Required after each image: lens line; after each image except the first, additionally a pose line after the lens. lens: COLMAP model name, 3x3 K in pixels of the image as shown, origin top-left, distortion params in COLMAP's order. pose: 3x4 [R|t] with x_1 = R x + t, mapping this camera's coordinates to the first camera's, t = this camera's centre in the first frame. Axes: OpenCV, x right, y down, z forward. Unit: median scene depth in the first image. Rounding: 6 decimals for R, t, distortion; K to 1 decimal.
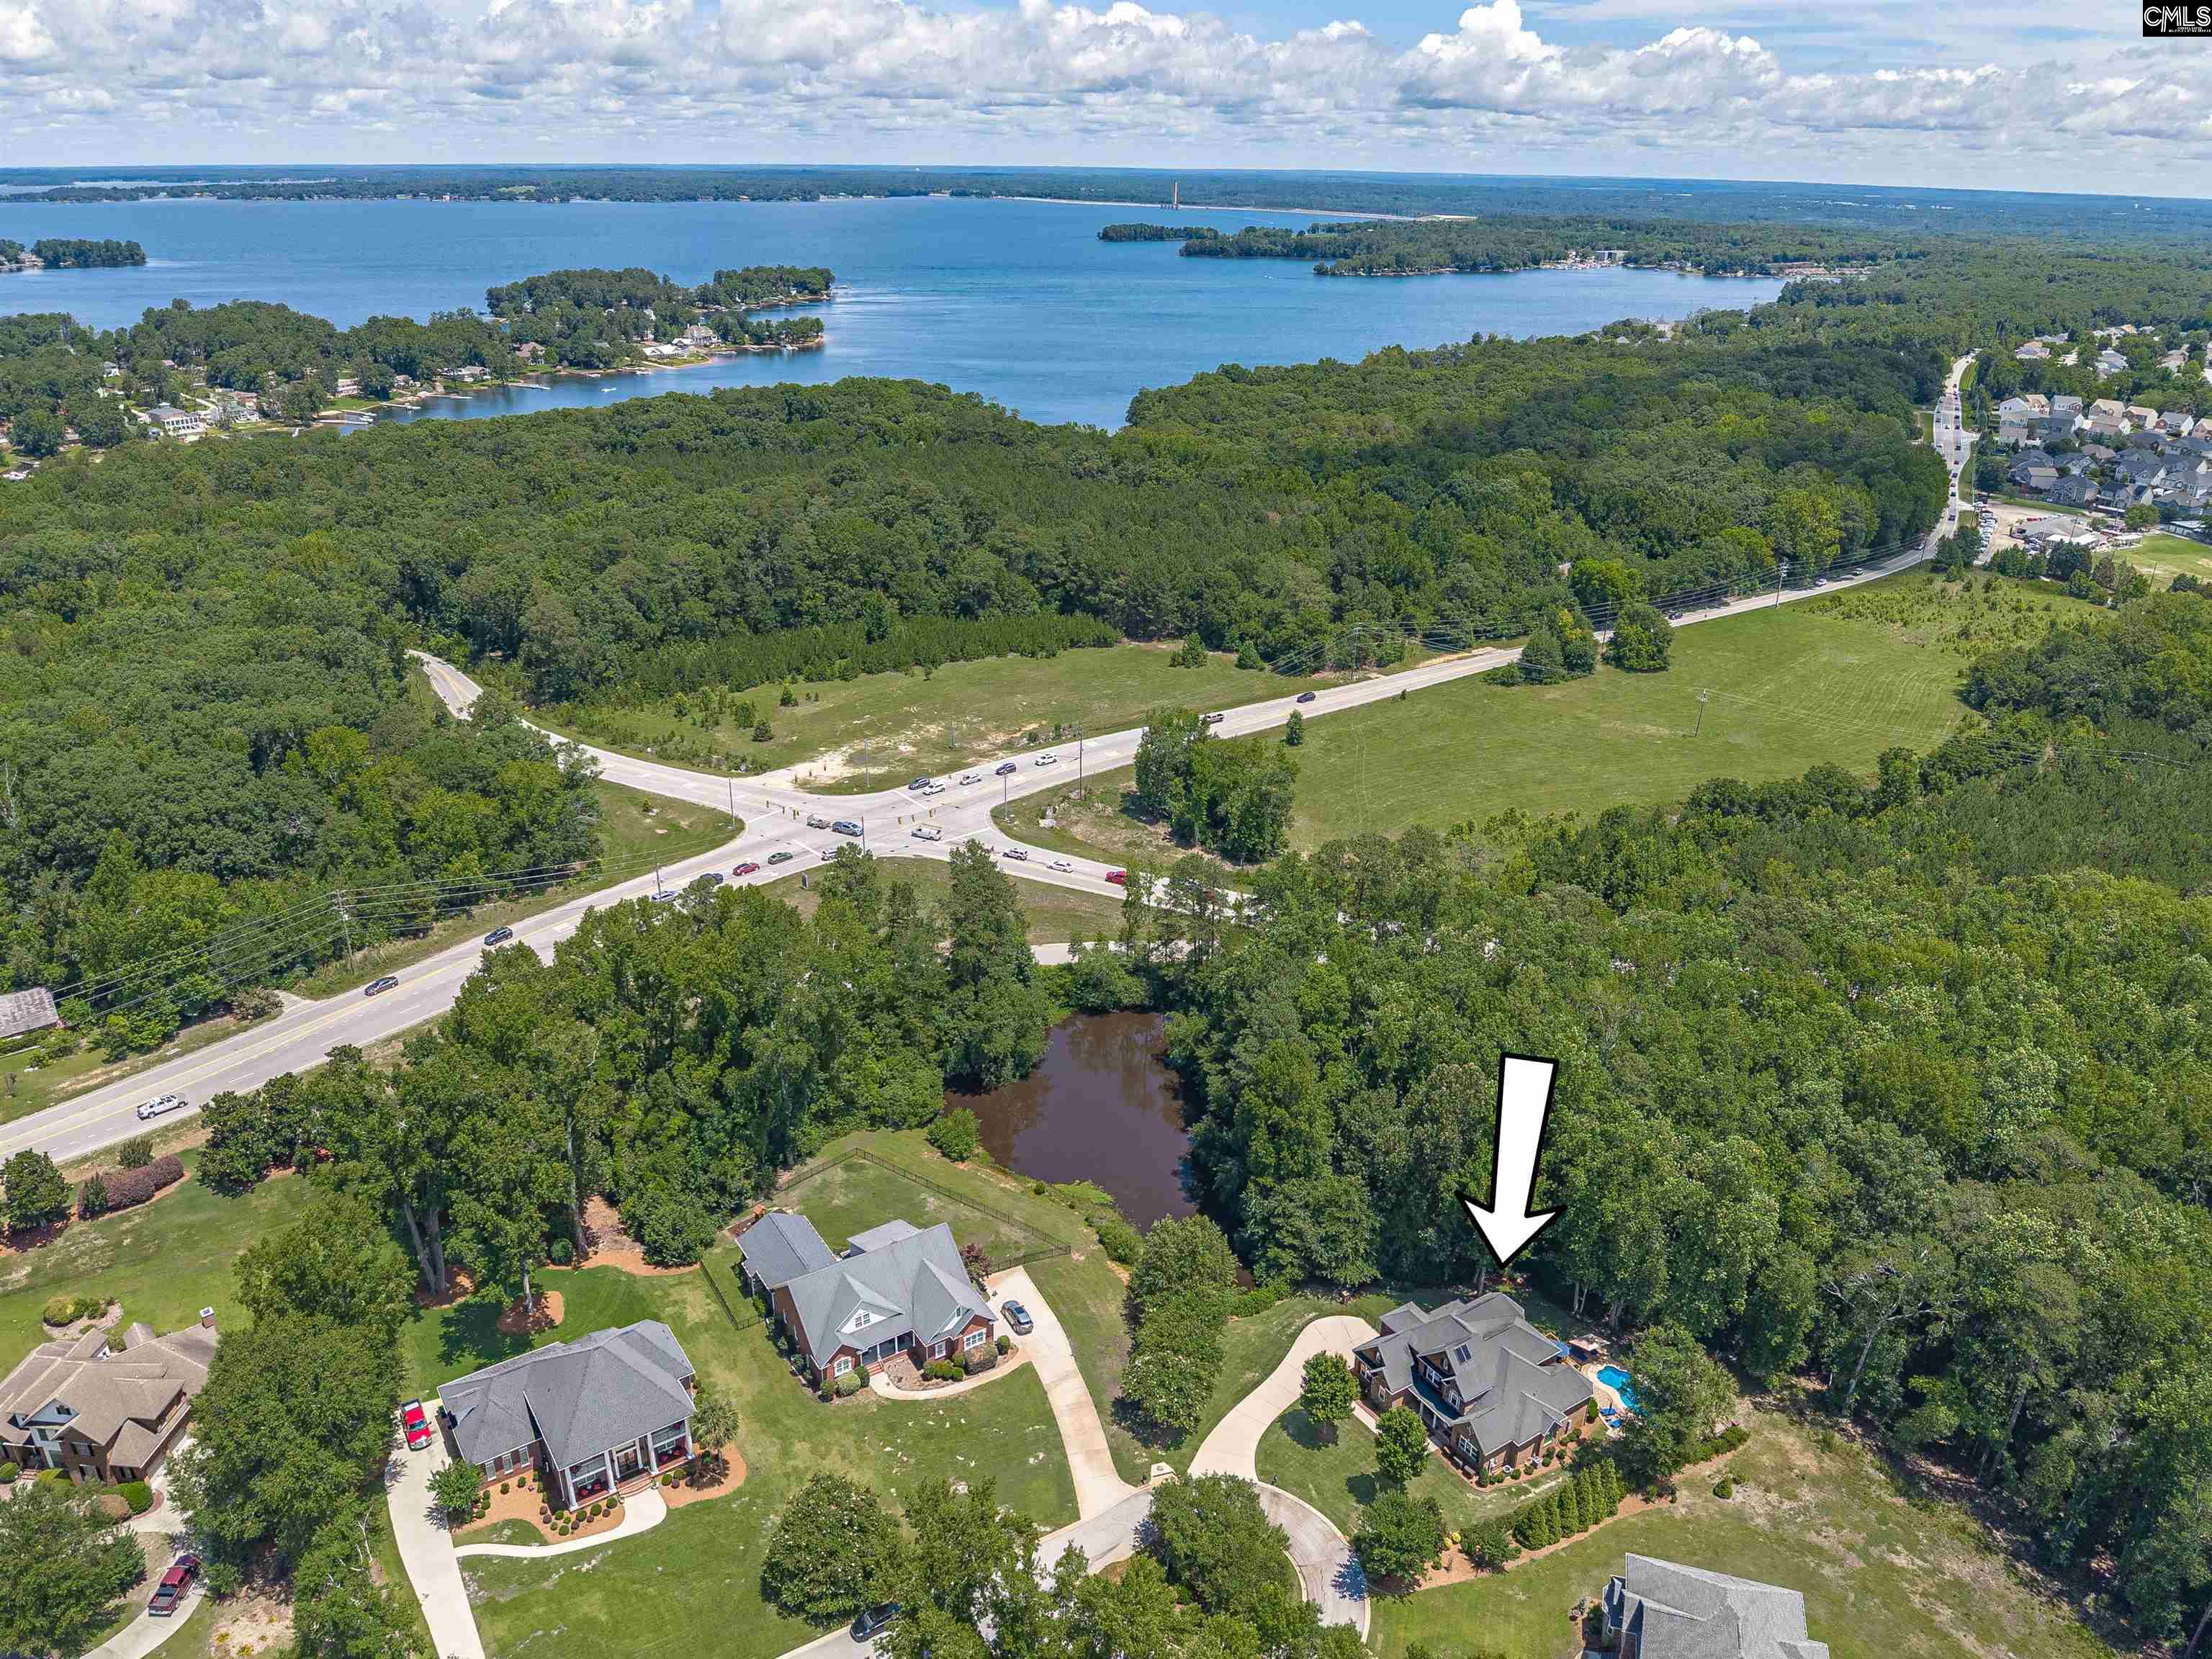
lens RADIAL K [[1526.3, 0, 1097.4], [0, 1526.3, 824.5], [0, 0, 1]] dist [-0.020695, -0.006301]
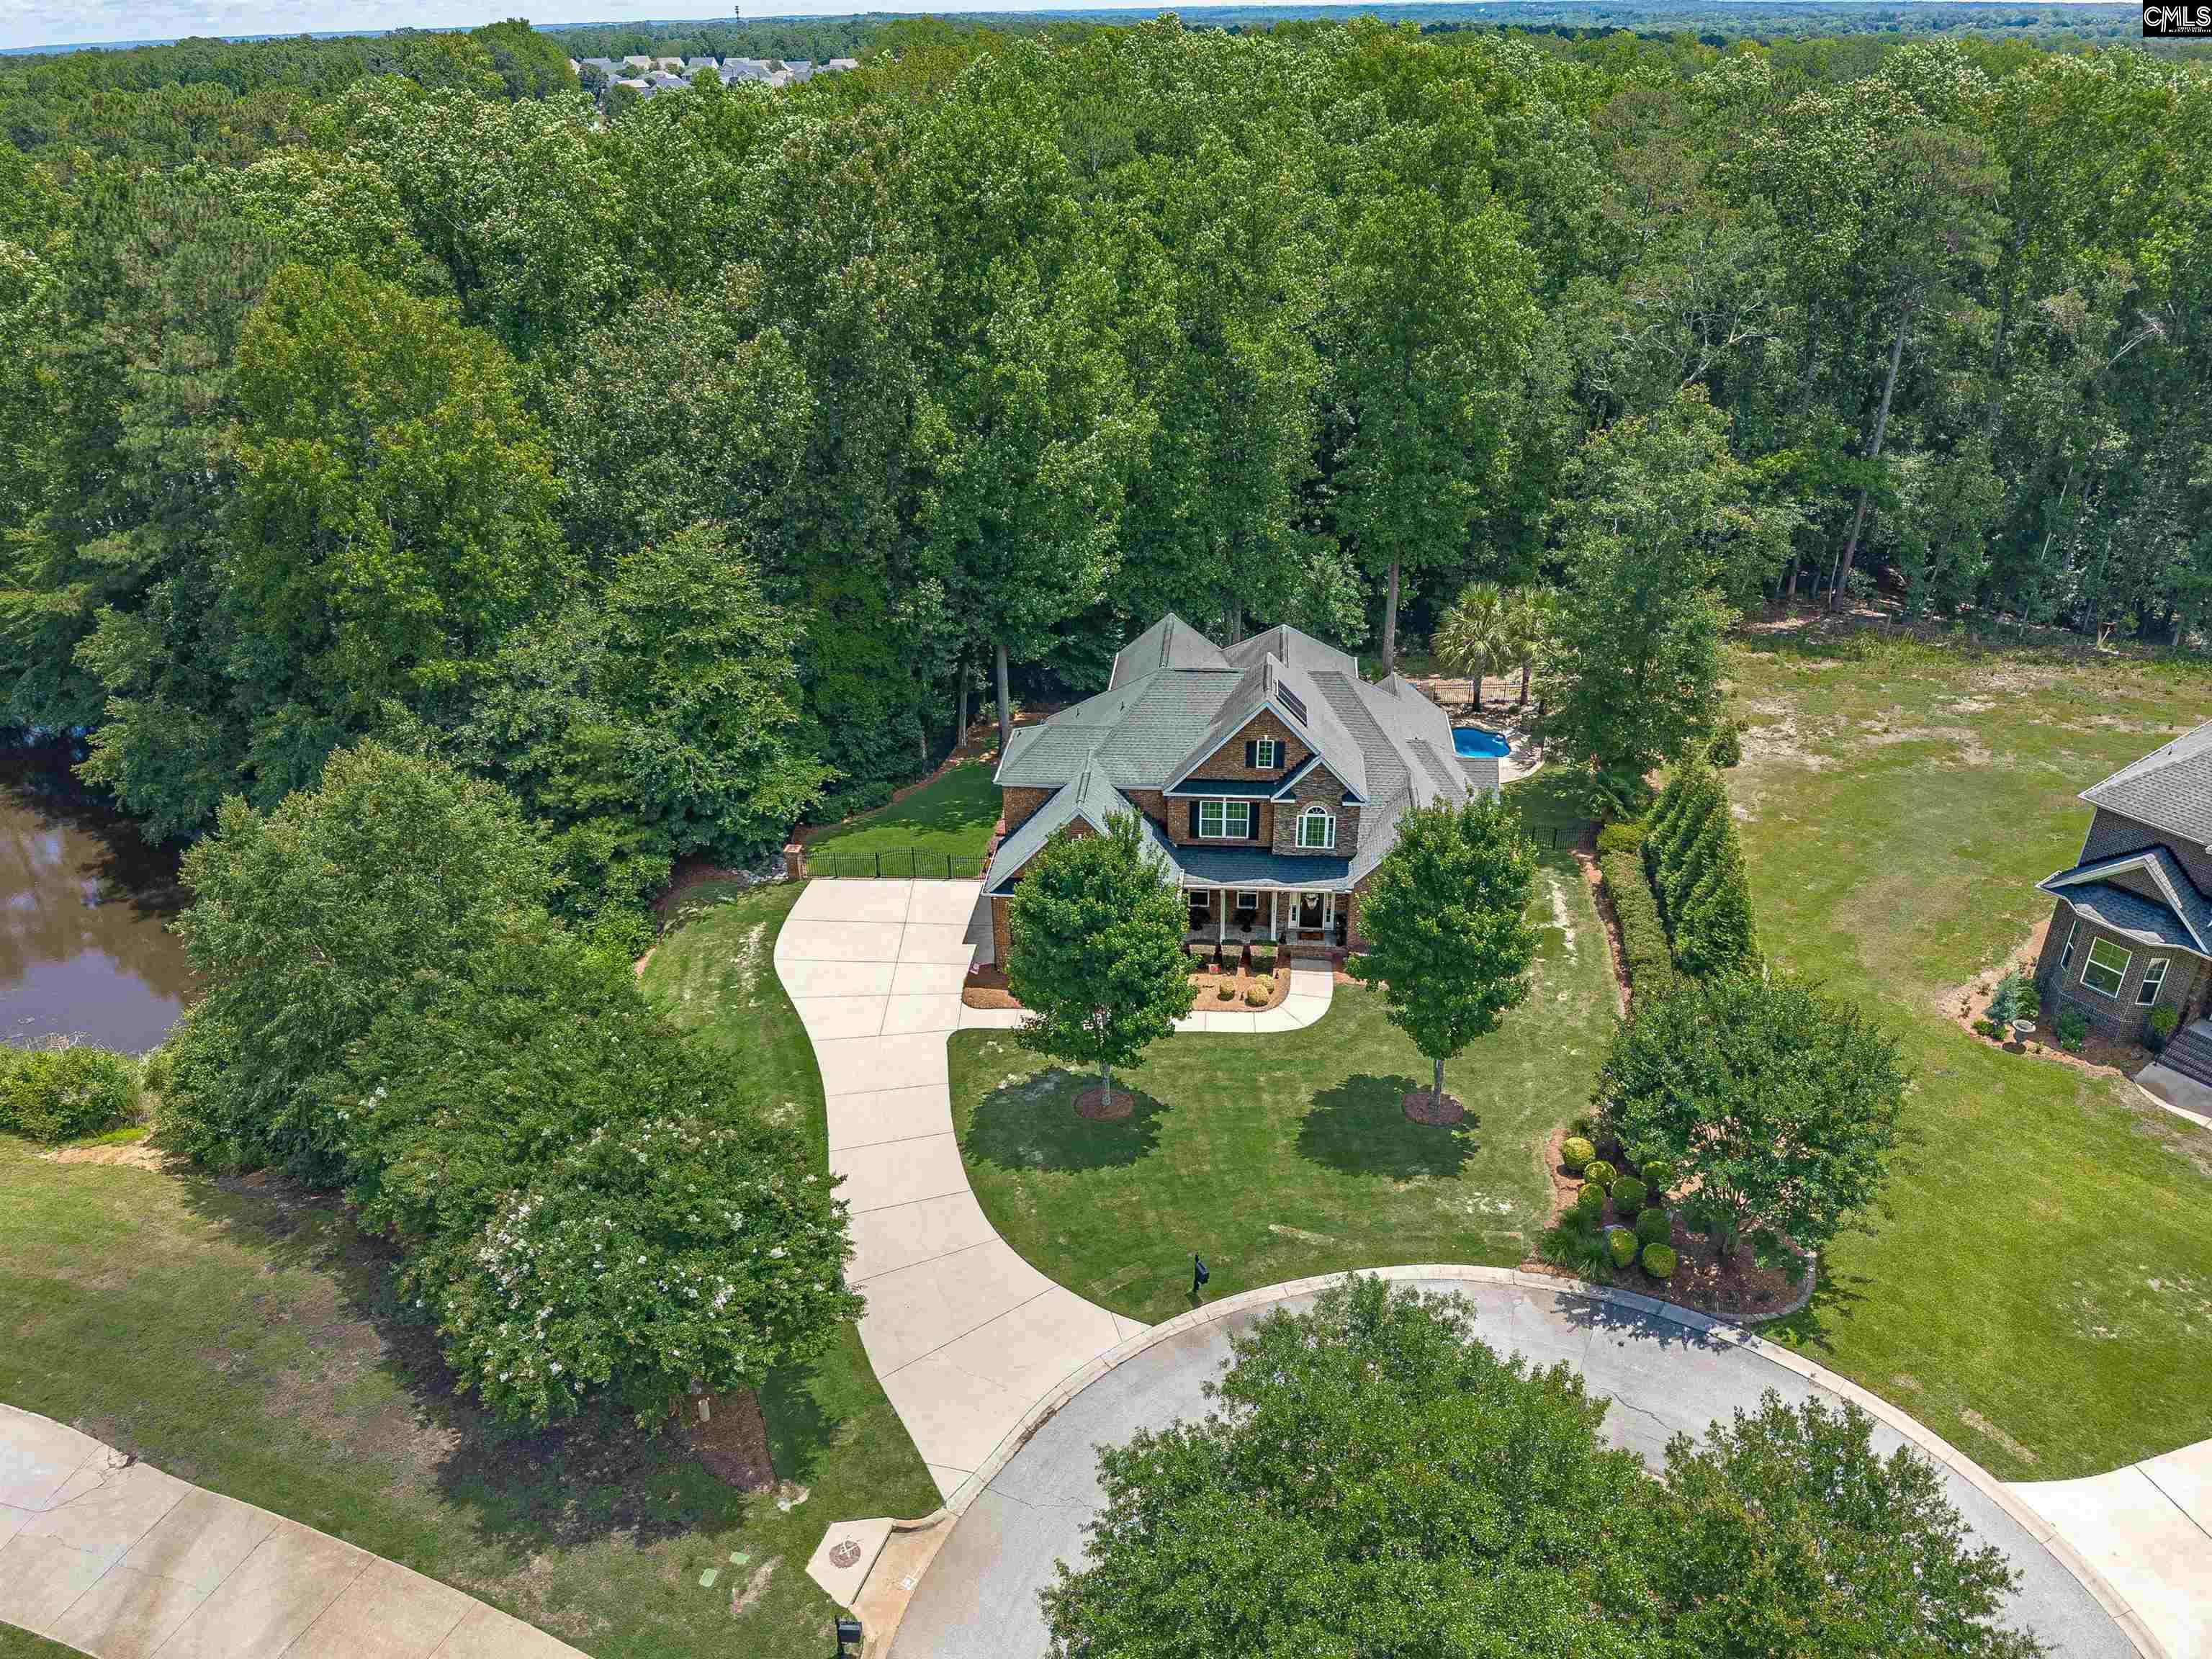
lens RADIAL K [[1526.3, 0, 1097.4], [0, 1526.3, 824.5], [0, 0, 1]] dist [-0.020695, -0.006301]
pose [[0.615851, -0.399143, 0.679274, -0.041119], [0.333034, 0.913242, 0.234685, 0.244007], [-0.714014, 0.081690, 0.695349, 0.697446]]
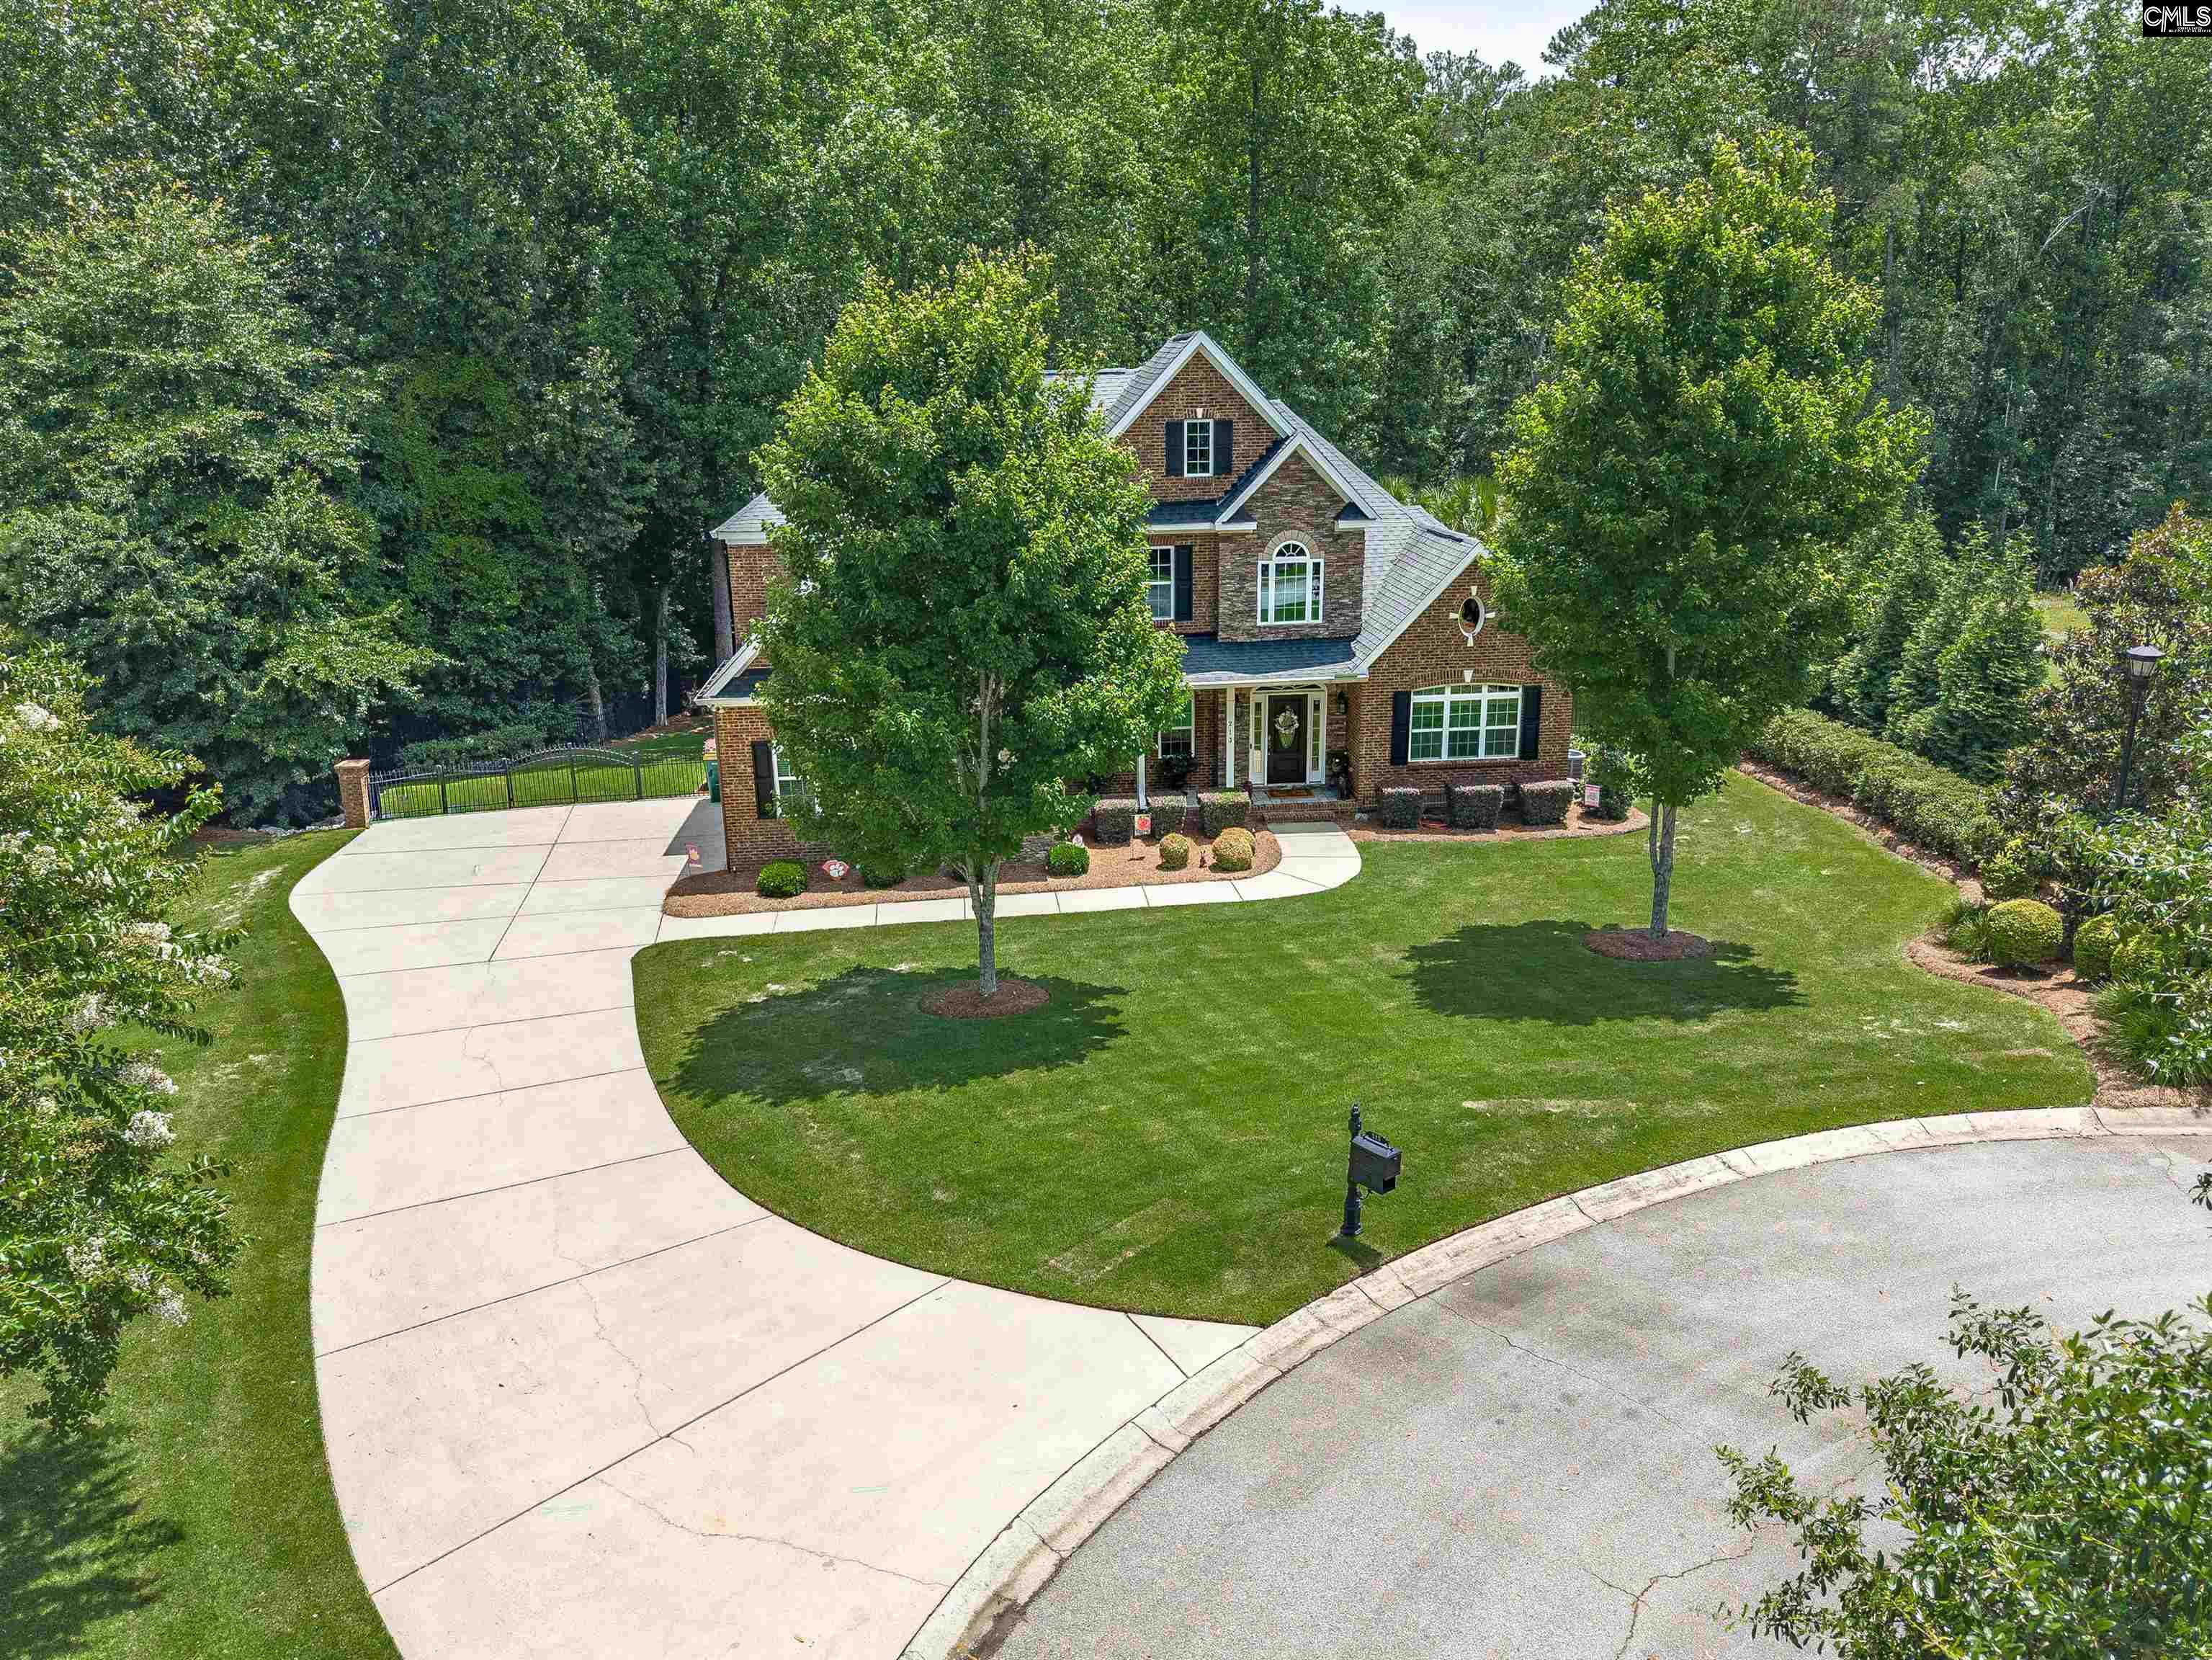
lens RADIAL K [[1578.8, 0, 1117.4], [0, 1578.8, 834.7], [0, 0, 1]] dist [-0.026290, -0.003370]
pose [[0.448929, -0.284328, 0.847125, 0.025718], [0.363105, 0.924272, 0.117797, 0.333977], [-0.816467, 0.254713, 0.518173, 0.814847]]
